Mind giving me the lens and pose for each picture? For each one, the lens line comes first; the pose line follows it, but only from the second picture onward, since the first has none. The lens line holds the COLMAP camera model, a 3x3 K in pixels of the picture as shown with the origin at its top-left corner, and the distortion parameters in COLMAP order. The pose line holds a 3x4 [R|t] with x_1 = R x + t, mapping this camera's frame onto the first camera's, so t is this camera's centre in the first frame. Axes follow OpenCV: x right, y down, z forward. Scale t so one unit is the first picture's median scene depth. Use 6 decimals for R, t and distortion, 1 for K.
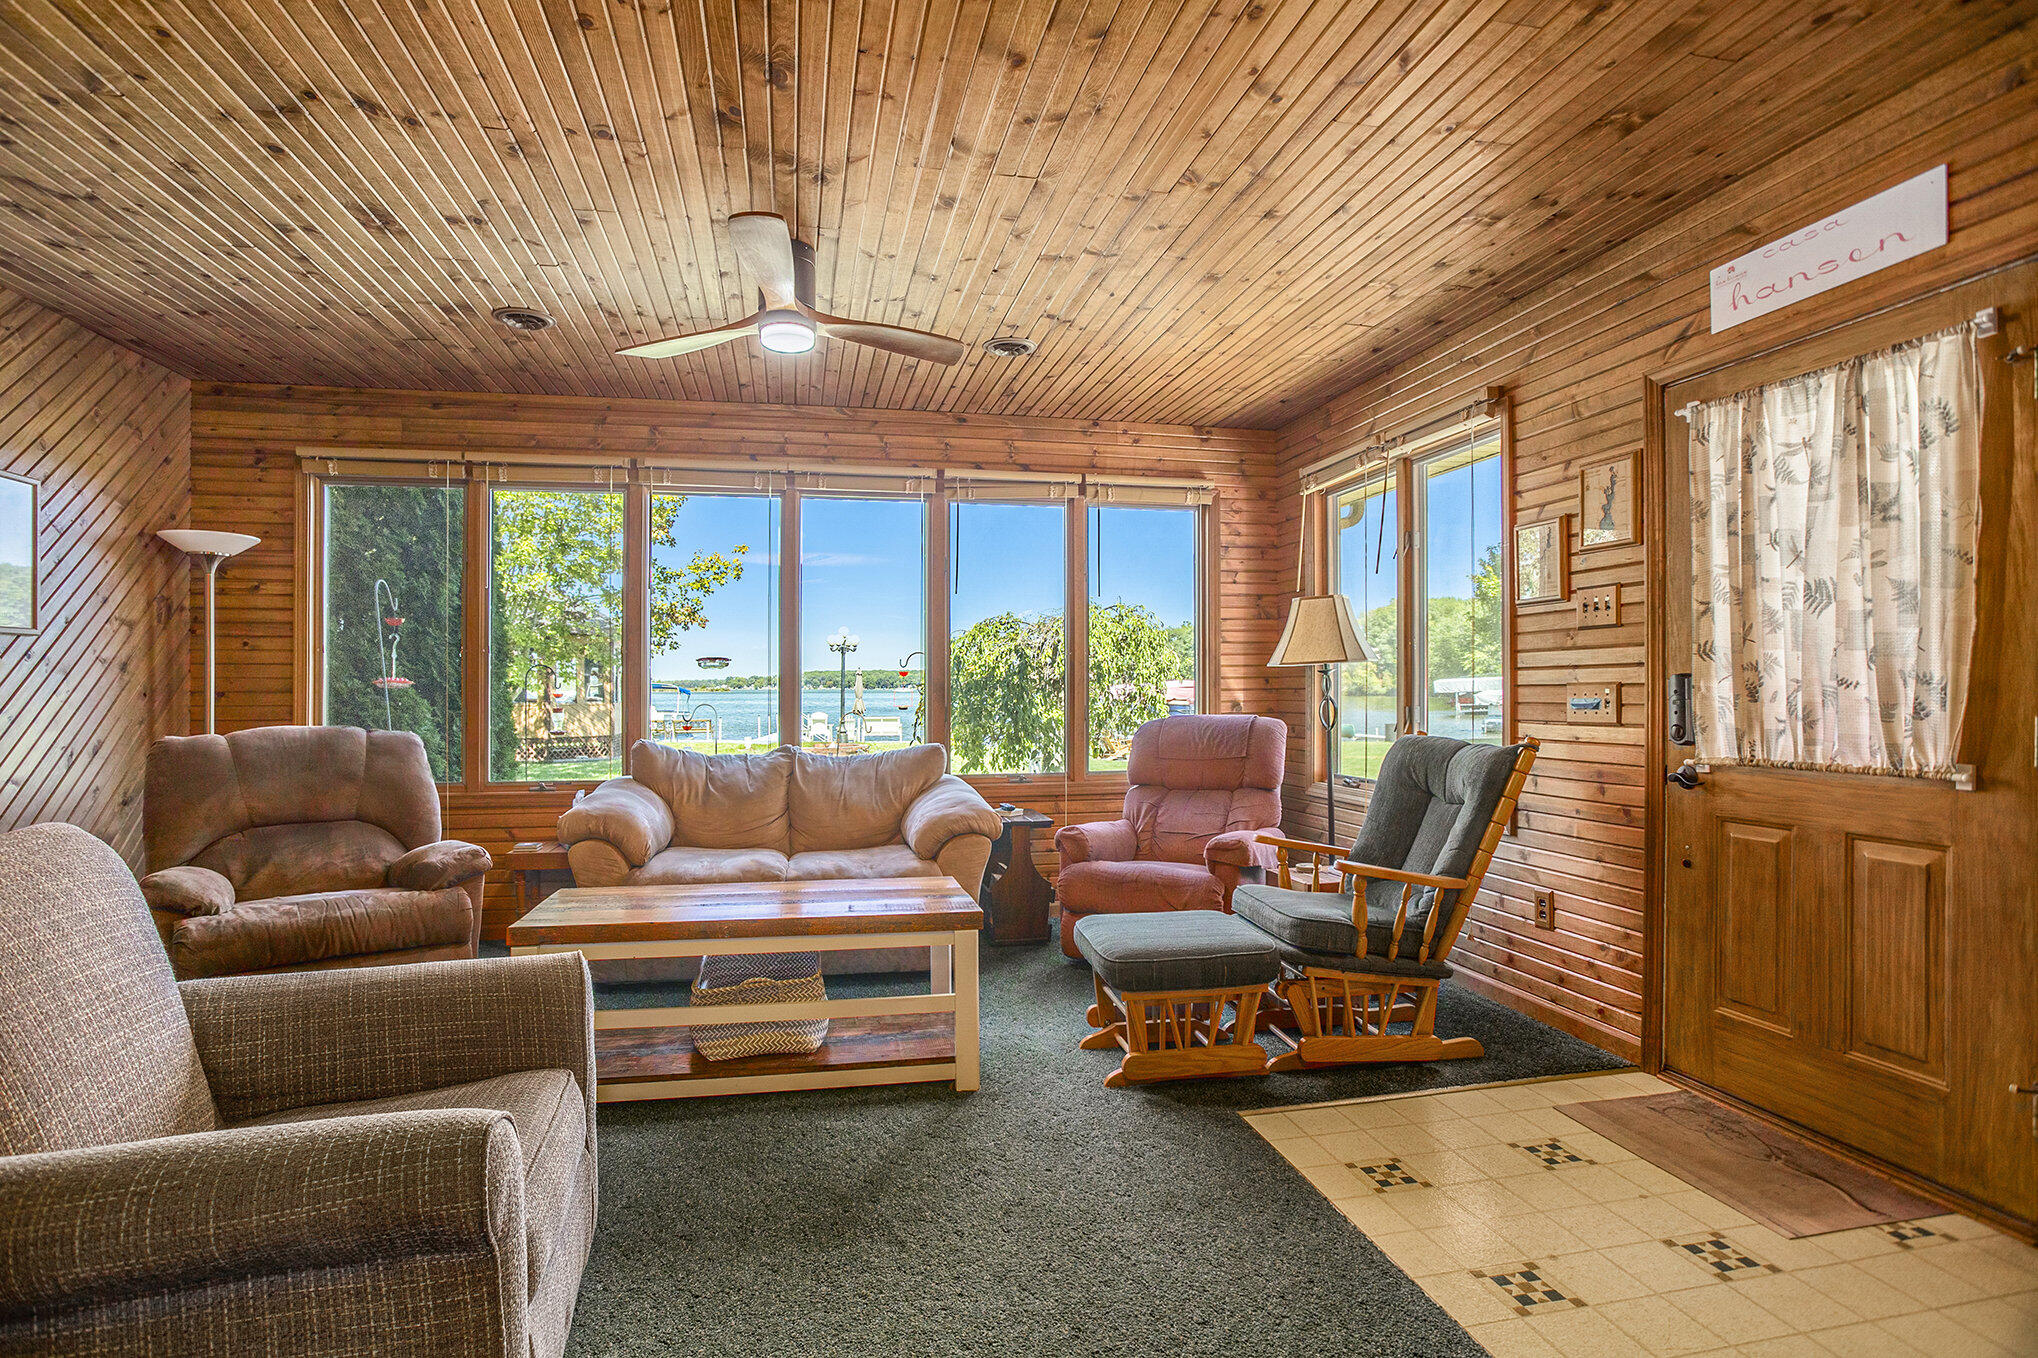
lens RADIAL K [[1005.3, 0, 978.7], [0, 1005.3, 690.5], [0, 0, 1]] dist [-0.031719, 0.013592]
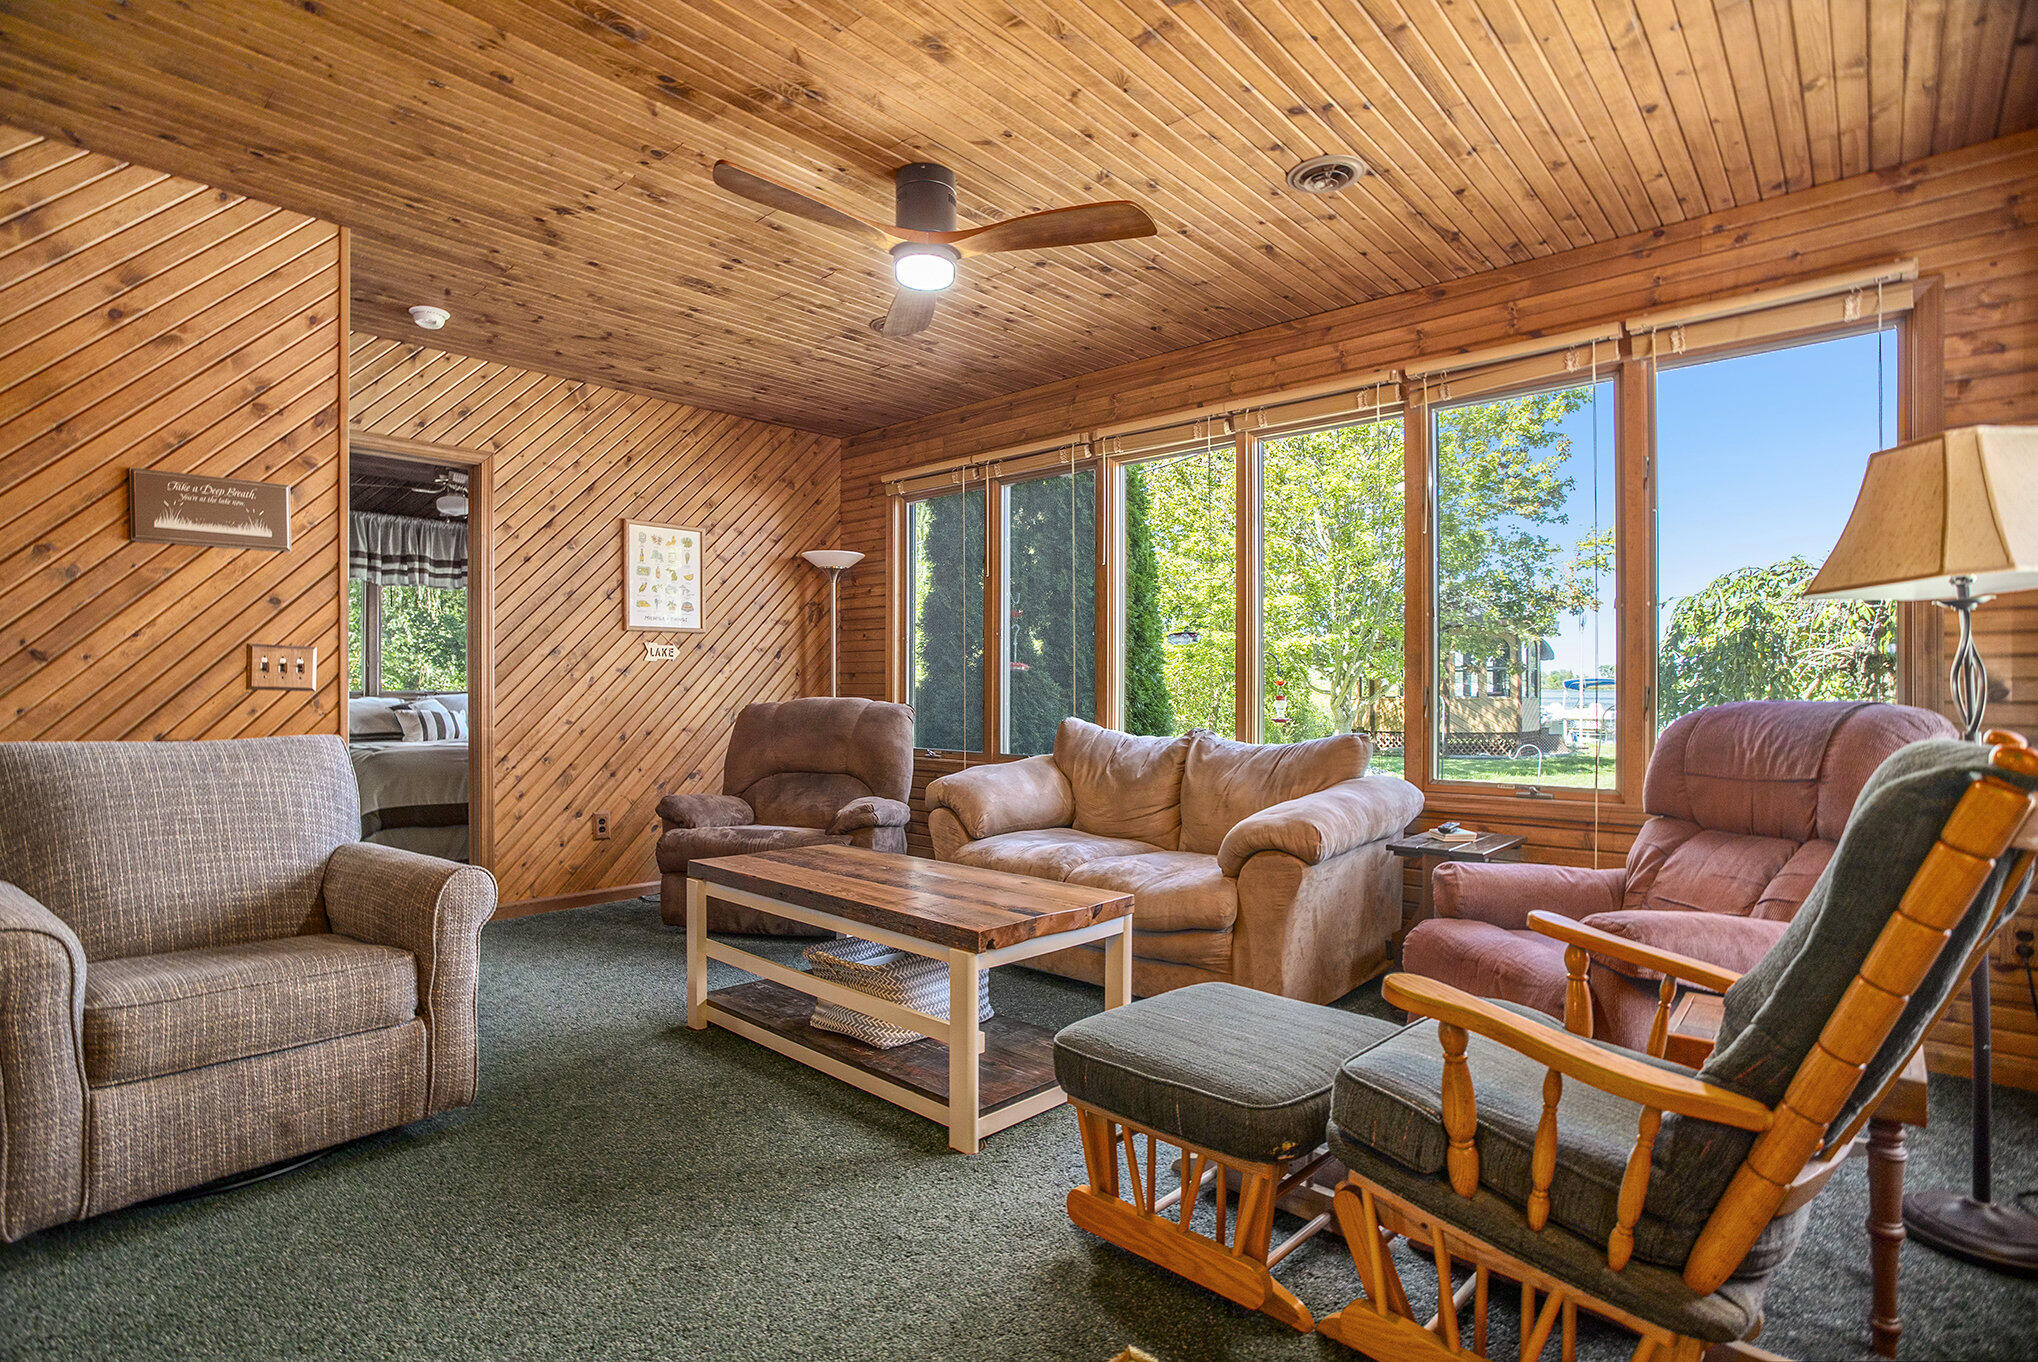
lens RADIAL K [[1005.3, 0, 1024.2], [0, 1005.3, 692.1], [0, 0, 1]] dist [-0.031719, 0.013592]
pose [[0.611835, 0.006106, -0.790962, 0.434799], [-0.003344, 0.999981, 0.005133, 0.019854], [0.790978, -0.000496, 0.611844, 0.374796]]
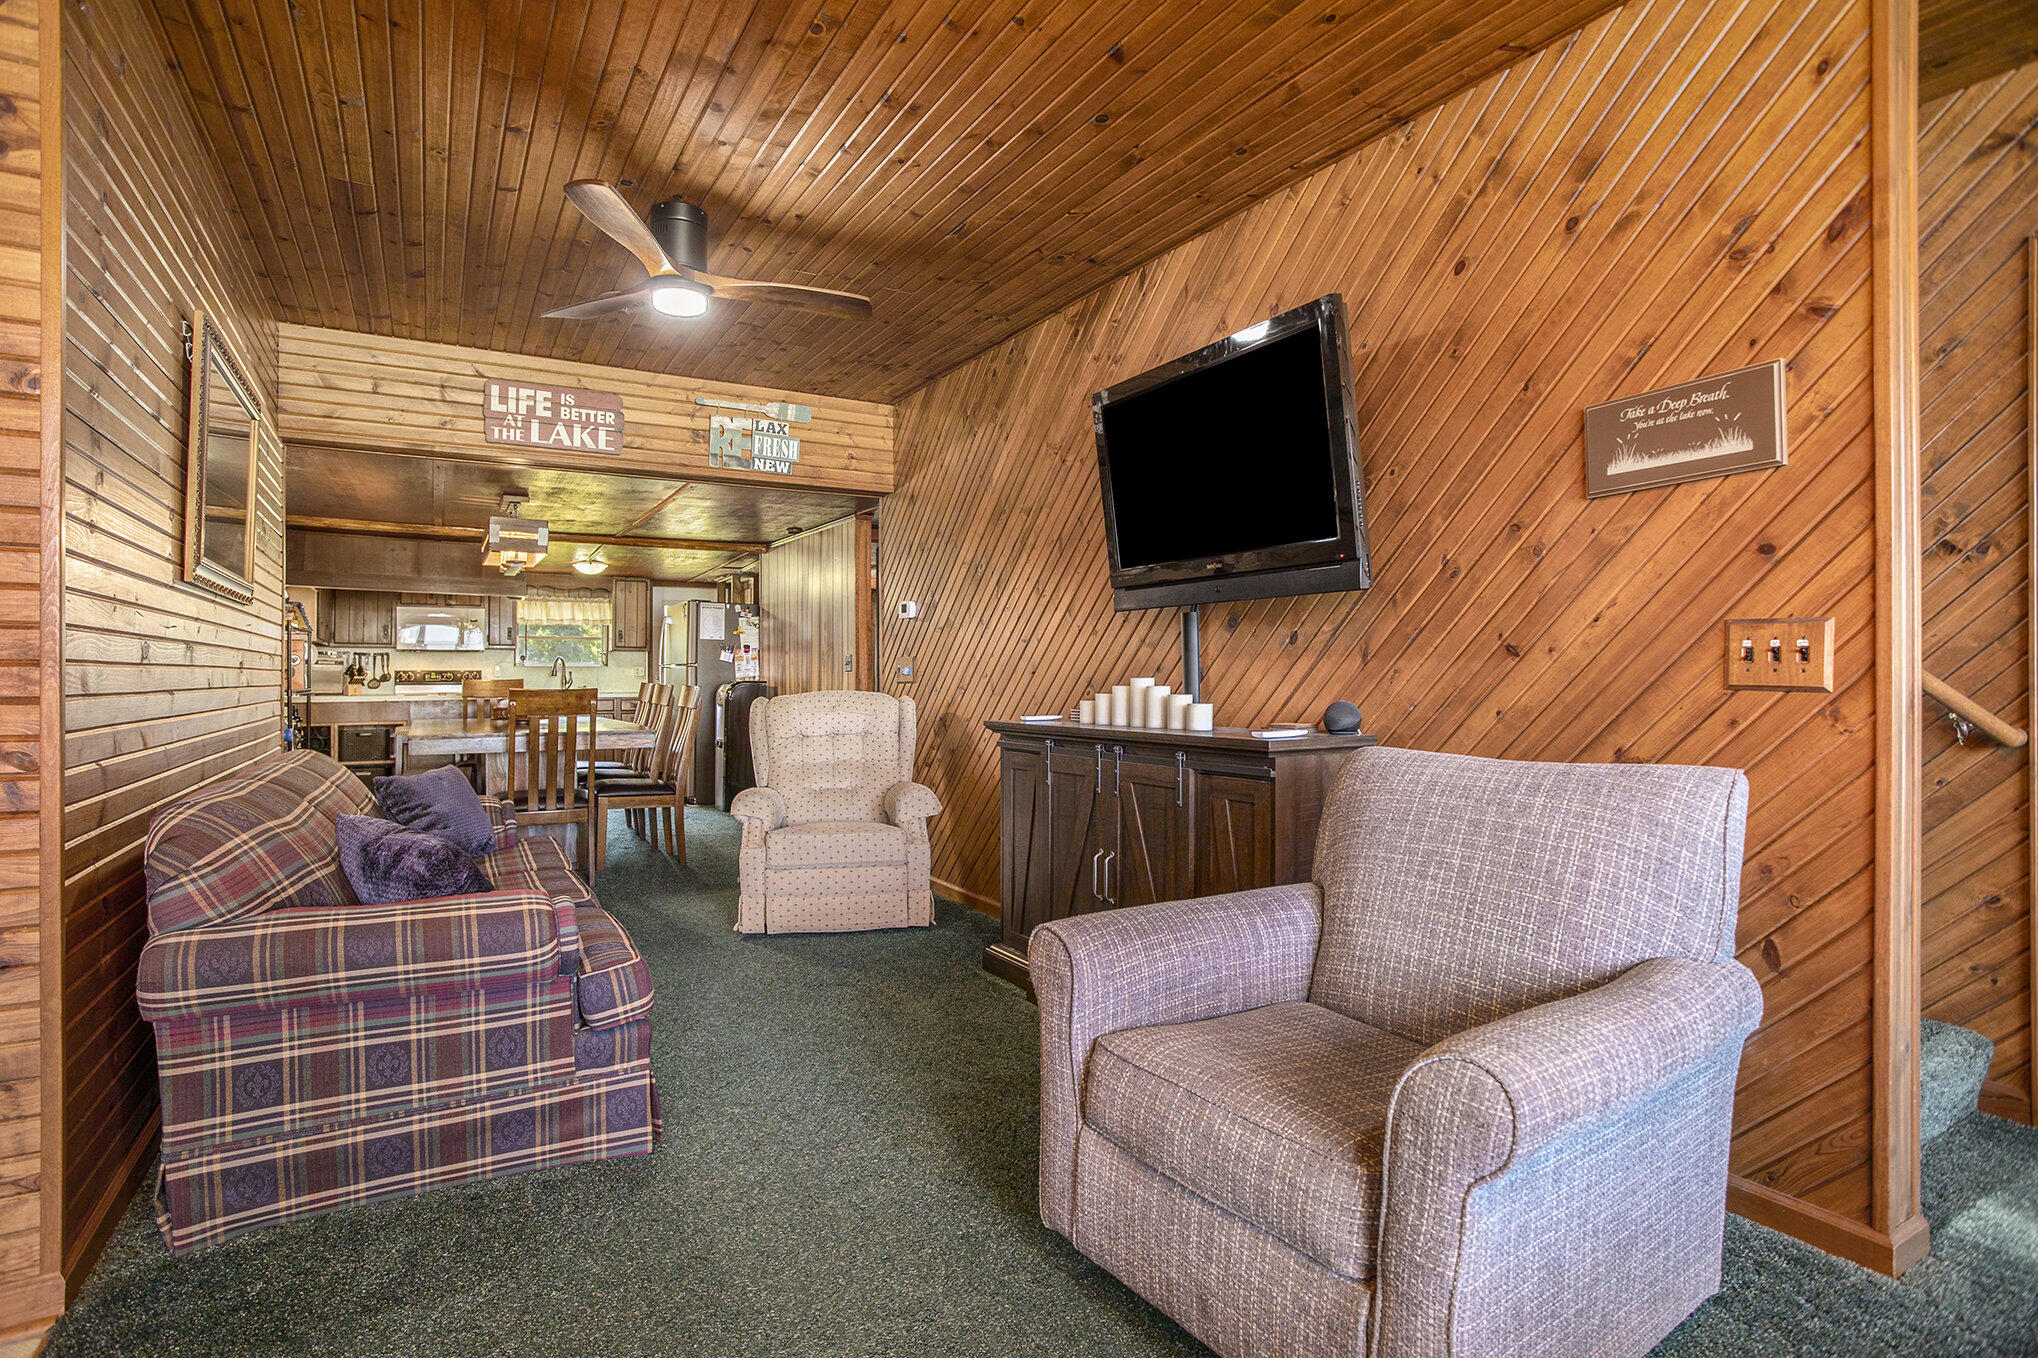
lens RADIAL K [[1005.3, 0, 1006.1], [0, 1005.3, 665.8], [0, 0, 1]] dist [-0.031719, 0.013592]
pose [[-0.941396, -0.000152, -0.337302, 0.012555], [0.005325, 0.999869, -0.015312, 0.017592], [0.337260, -0.016211, -0.941272, 0.691761]]
